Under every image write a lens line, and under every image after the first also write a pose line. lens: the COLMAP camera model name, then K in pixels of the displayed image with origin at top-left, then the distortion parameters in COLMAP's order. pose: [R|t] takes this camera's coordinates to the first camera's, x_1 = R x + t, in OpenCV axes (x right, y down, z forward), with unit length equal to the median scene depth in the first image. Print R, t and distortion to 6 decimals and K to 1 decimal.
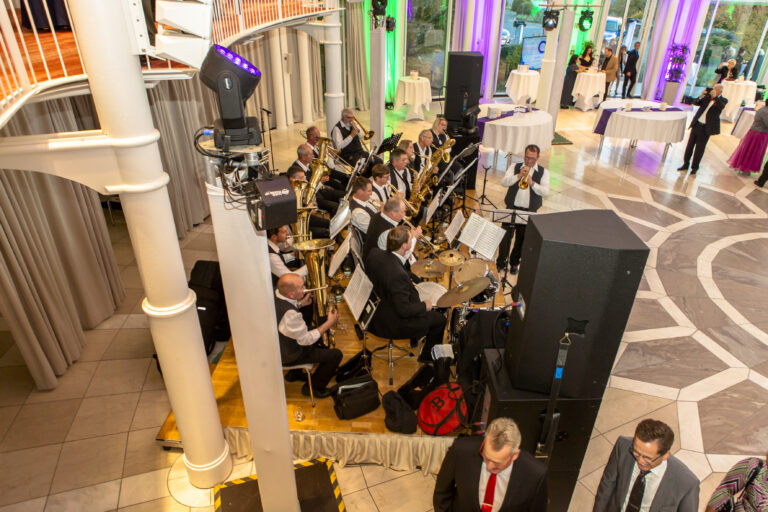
lens RADIAL K [[505.6, 0, 384.0], [0, 505.6, 256.0], [0, 0, 1]] dist [-0.002707, -0.000547]
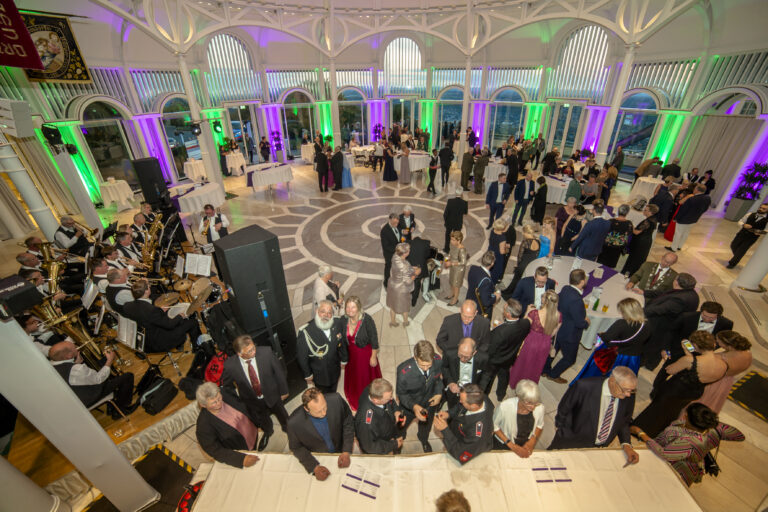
lens RADIAL K [[321.2, 0, 384.0], [0, 321.2, 256.0], [0, 0, 1]] dist [-0.056021, 0.022869]
pose [[0.719686, -0.371504, 0.586547, 0.026627], [0.382954, 0.917077, 0.110973, 0.039569], [-0.579136, 0.144755, 0.802277, -0.137169]]
